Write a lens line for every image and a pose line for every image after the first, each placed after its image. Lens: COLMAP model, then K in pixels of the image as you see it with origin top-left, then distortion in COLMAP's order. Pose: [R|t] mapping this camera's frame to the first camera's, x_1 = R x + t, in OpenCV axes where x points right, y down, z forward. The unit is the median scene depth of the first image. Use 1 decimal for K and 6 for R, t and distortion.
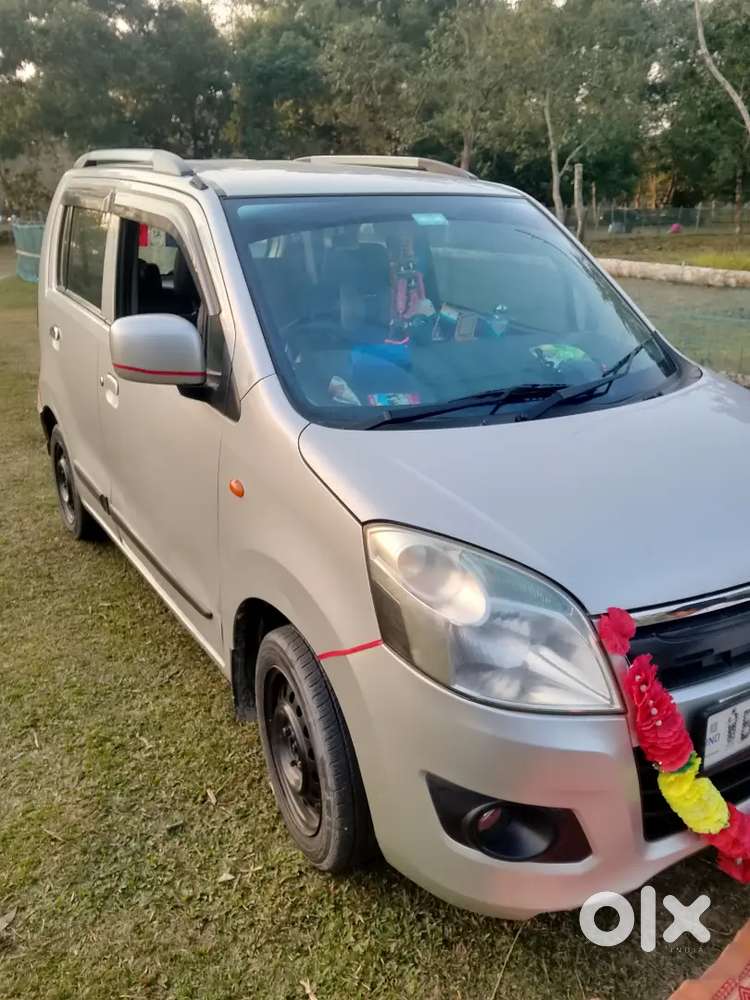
lens RADIAL K [[846.6, 0, 370.3], [0, 846.6, 494.7], [0, 0, 1]] dist [-0.005073, -0.058329]
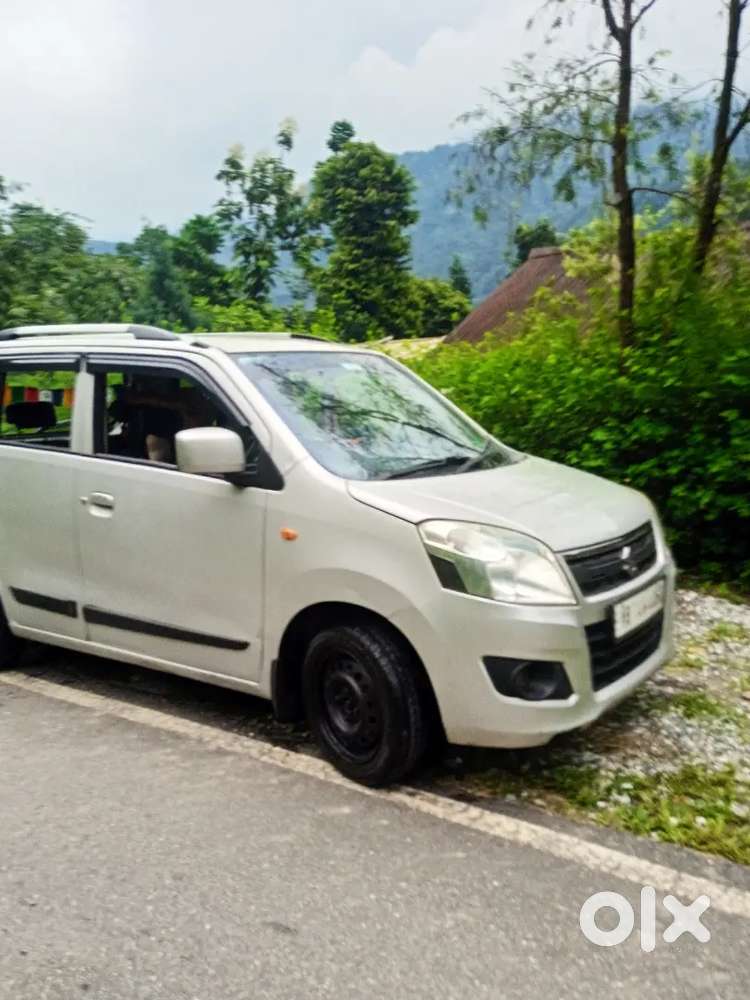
lens RADIAL K [[860.8, 0, 358.4], [0, 860.8, 511.3], [0, 0, 1]] dist [0.075552, -0.148438]
pose [[0.932102, -0.068063, 0.355744, -0.546627], [0.138446, 0.974553, -0.176292, 0.225272], [-0.334692, 0.213574, 0.917806, -0.412334]]
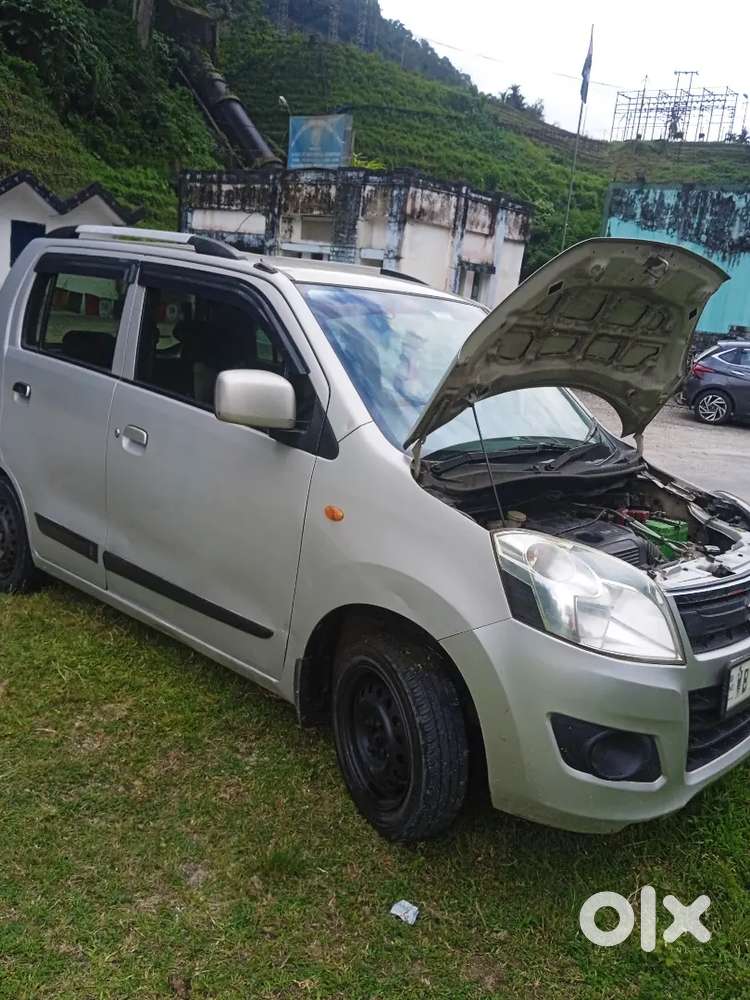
lens RADIAL K [[844.0, 0, 378.0], [0, 844.0, 499.4], [0, 0, 1]] dist [0.029842, -0.001106]
pose [[0.957514, 0.044611, 0.284914, -0.417290], [-0.009181, 0.992178, -0.124497, 0.115577], [-0.288239, 0.116592, 0.950434, -0.155571]]
